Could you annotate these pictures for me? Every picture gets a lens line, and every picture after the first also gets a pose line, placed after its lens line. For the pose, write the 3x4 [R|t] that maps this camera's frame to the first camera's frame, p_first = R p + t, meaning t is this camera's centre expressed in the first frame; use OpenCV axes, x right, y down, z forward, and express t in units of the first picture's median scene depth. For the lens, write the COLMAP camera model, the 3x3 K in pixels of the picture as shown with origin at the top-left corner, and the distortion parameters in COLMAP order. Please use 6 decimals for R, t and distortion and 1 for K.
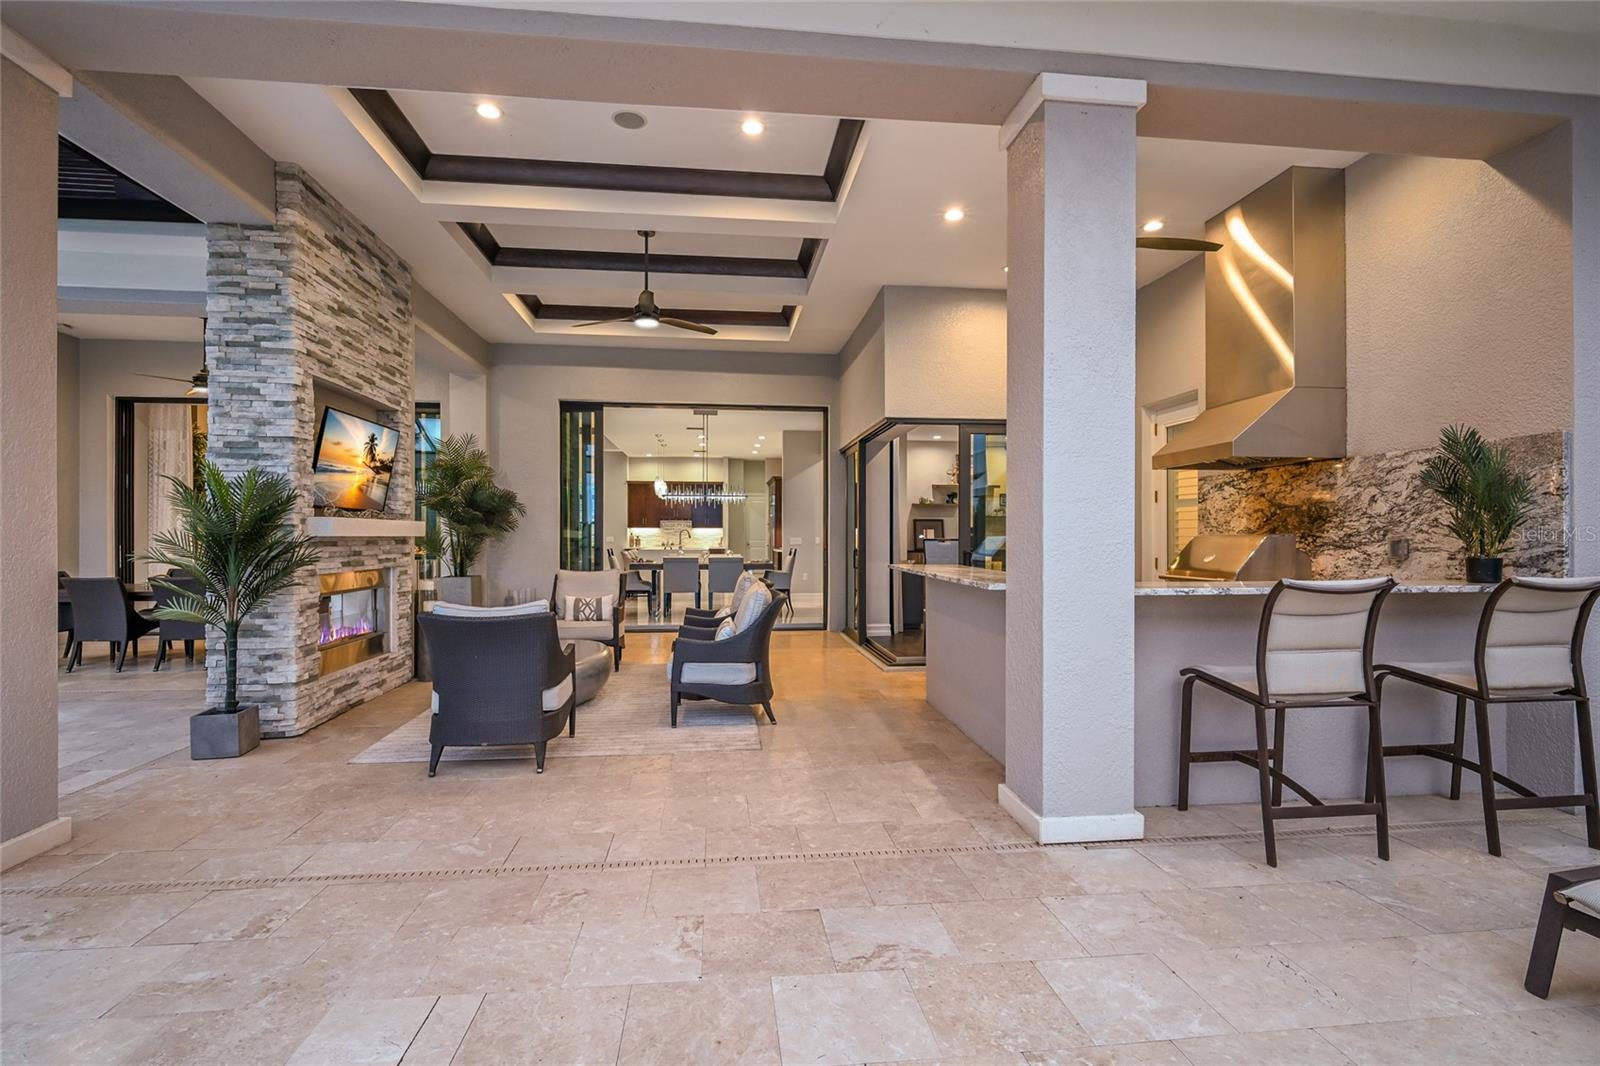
lens RADIAL K [[761.0, 0, 798.1], [0, 761.0, 525.0], [0, 0, 1]] dist [-0.003342, -0.008737]
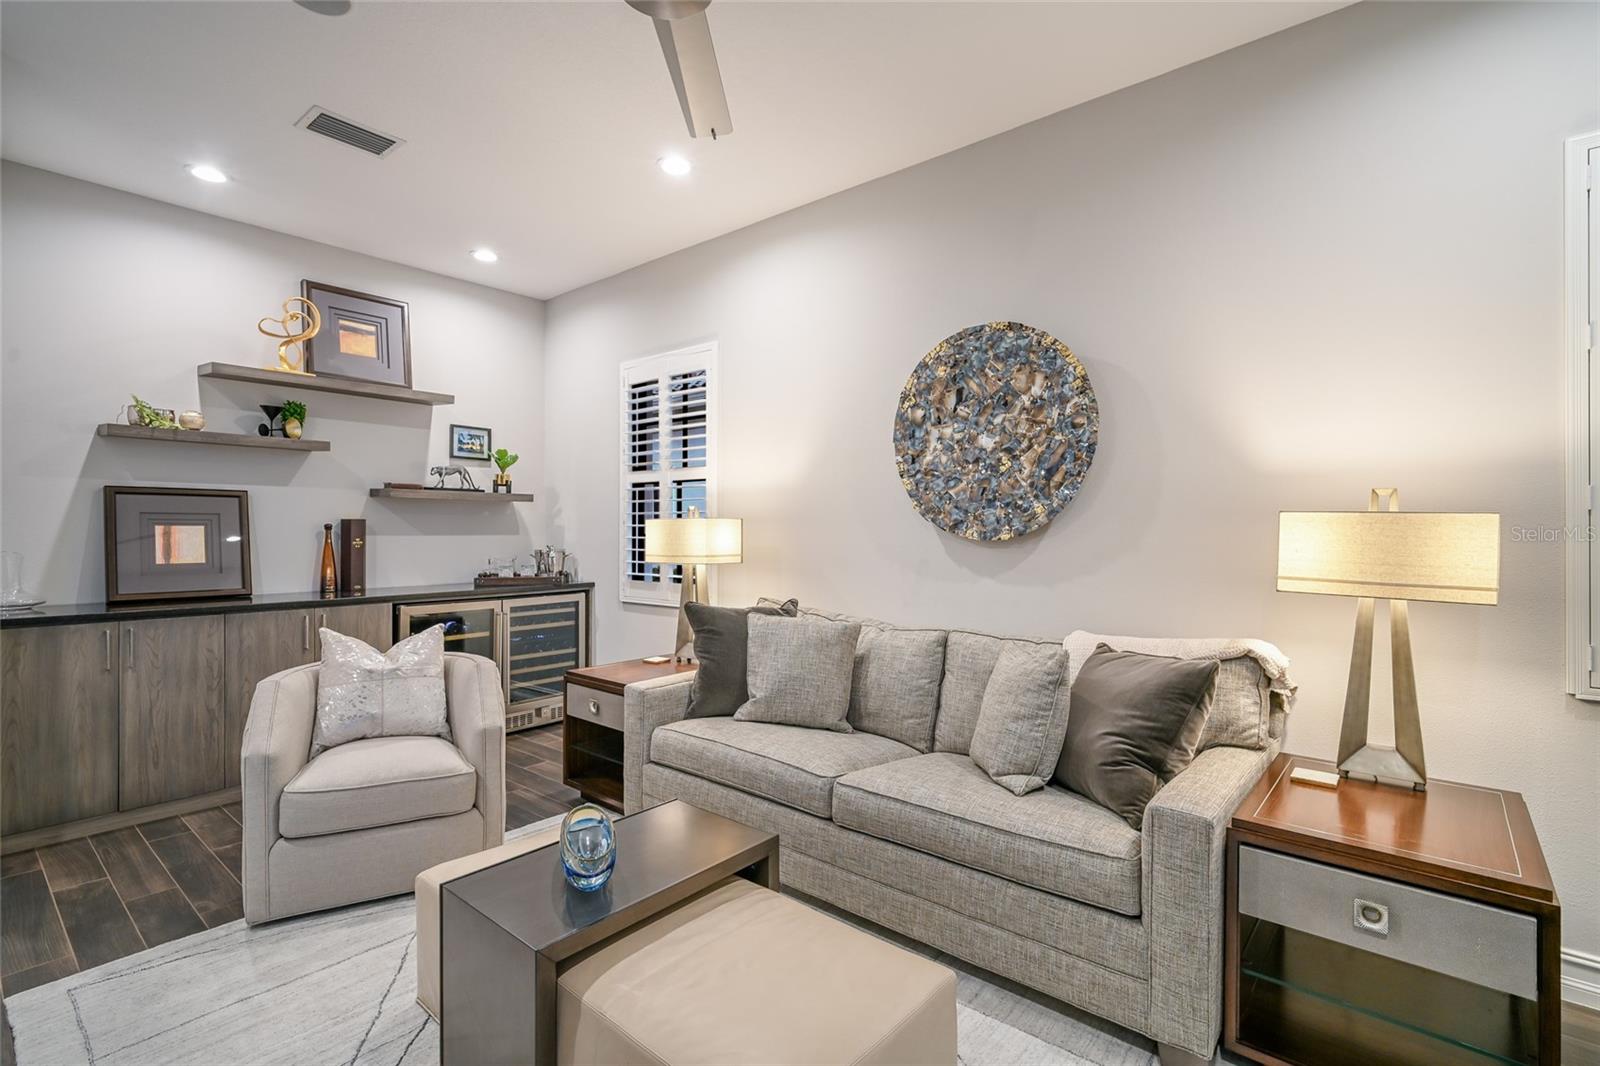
lens RADIAL K [[761.0, 0, 798.1], [0, 761.0, 525.0], [0, 0, 1]] dist [-0.003342, -0.008737]
pose [[0.719387, 0.002070, 0.694606, 0.291663], [-0.009969, 0.999923, 0.007346, 0.001655], [-0.694538, -0.012209, 0.719353, 1.344173]]
